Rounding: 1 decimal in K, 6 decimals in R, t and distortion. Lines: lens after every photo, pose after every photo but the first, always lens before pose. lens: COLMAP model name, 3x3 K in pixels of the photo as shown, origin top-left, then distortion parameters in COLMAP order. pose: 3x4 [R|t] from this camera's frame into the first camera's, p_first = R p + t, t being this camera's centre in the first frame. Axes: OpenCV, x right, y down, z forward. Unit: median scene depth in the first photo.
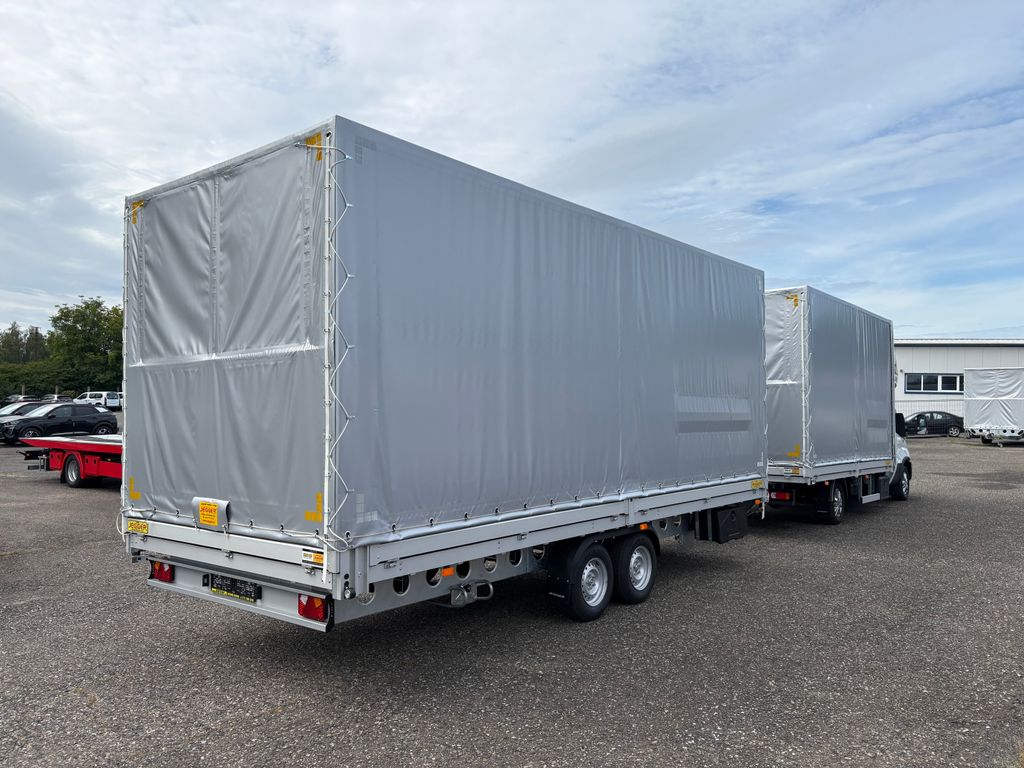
lens RADIAL K [[771.6, 0, 512.0], [0, 771.6, 384.0], [0, 0, 1]] dist [0.048518, -0.000650]
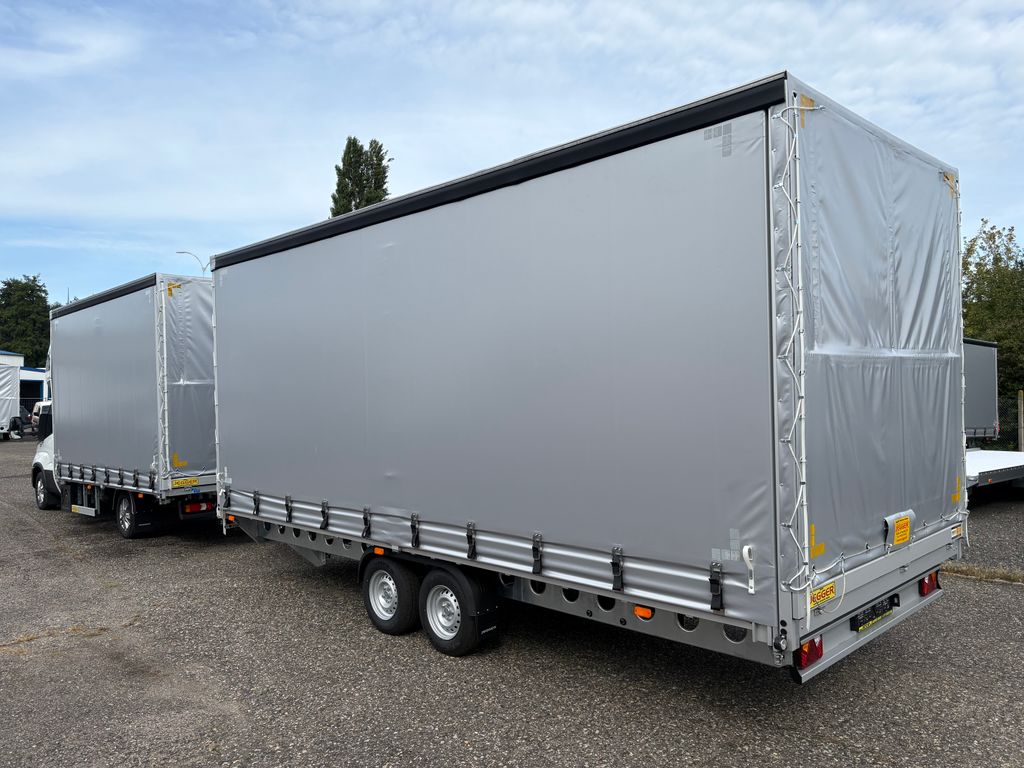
lens RADIAL K [[759.0, 0, 508.8], [0, 759.0, 381.2], [0, 0, 1]] dist [0.083925, -0.105049]
pose [[0.112920, 0.010436, 0.993549, -1.346487], [-0.016775, 0.999822, -0.008595, 0.012109], [-0.993462, -0.015696, 0.113075, 1.385086]]
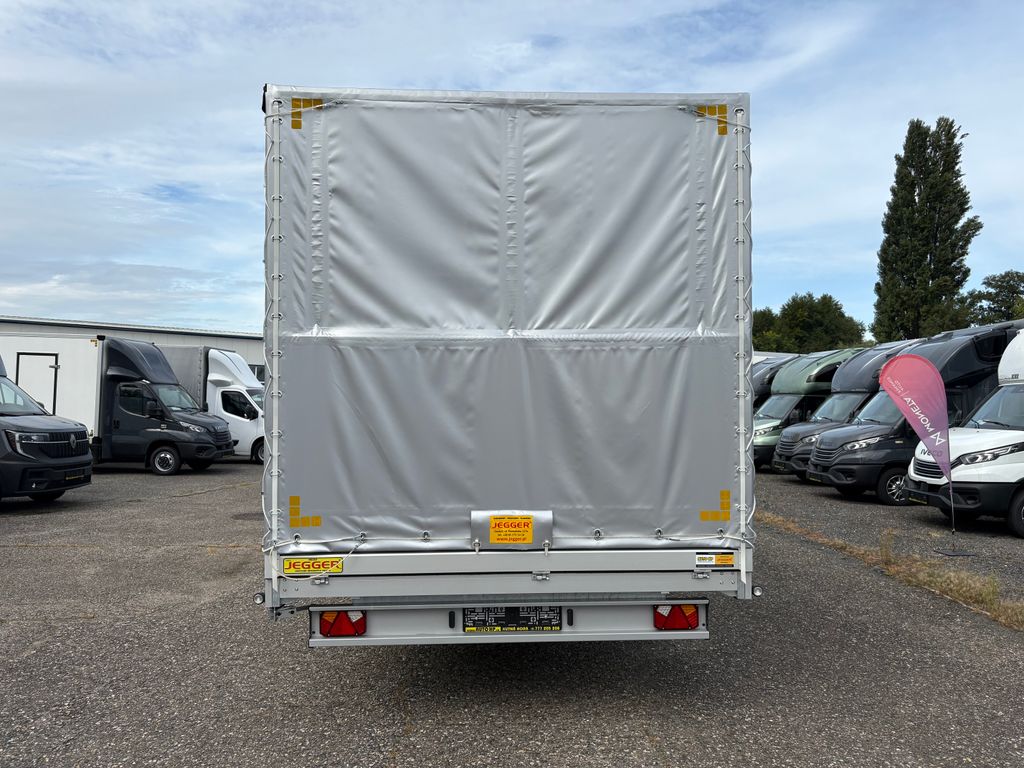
lens RADIAL K [[759.0, 0, 508.8], [0, 759.0, 381.2], [0, 0, 1]] dist [0.083925, -0.105049]
pose [[0.738955, 0.023677, 0.673339, -0.946613], [-0.027373, 0.999612, -0.005110, 0.018845], [-0.673199, -0.014655, 0.739316, 0.438277]]
